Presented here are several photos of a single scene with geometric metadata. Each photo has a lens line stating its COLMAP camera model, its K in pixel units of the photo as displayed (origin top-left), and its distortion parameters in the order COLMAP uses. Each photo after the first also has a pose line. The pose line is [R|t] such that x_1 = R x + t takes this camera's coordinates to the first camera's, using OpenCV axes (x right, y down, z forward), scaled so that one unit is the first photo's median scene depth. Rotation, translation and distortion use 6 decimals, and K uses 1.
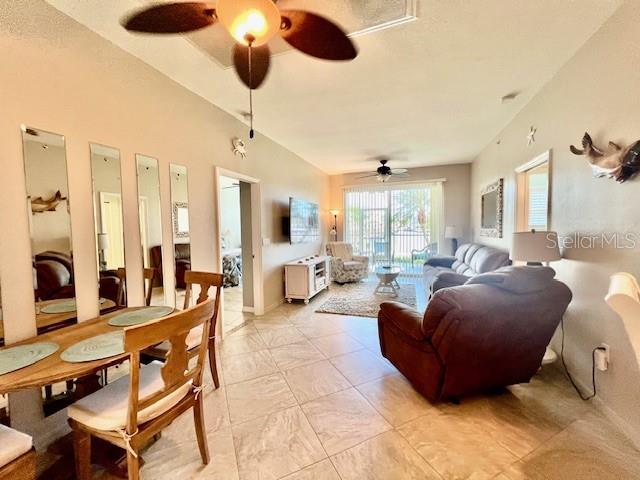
lens RADIAL K [[255.8, 0, 319.2], [0, 255.8, 239.1], [0, 0, 1]] dist [-0.001345, -0.000414]
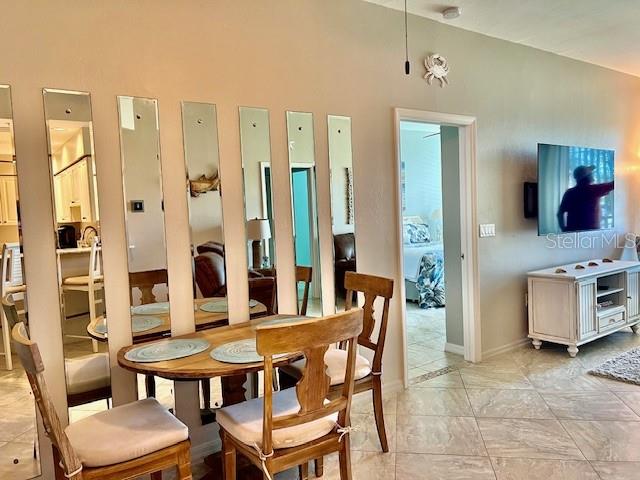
lens RADIAL K [[483.8, 0, 320.0], [0, 483.8, 240.0], [0, 0, 1]] dist [0.026447, -0.005087]
pose [[0.822801, 0.014352, -0.568148, 0.093572], [0.002324, 0.999588, 0.028616, 0.000486], [0.568324, -0.024866, 0.822429, -0.063007]]
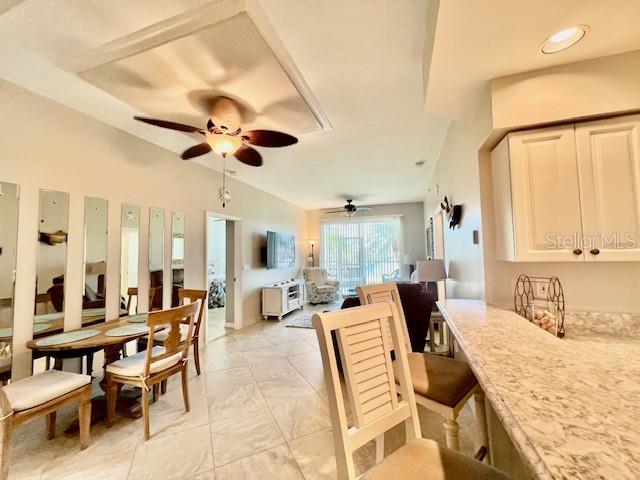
lens RADIAL K [[255.8, 0, 319.2], [0, 255.8, 239.1], [0, 0, 1]] dist [-0.001345, -0.000414]
pose [[0.999724, -0.000108, 0.023481, 0.119403], [0.002558, 0.994541, -0.104316, 0.002511], [-0.023341, 0.104347, 0.994267, -0.252669]]
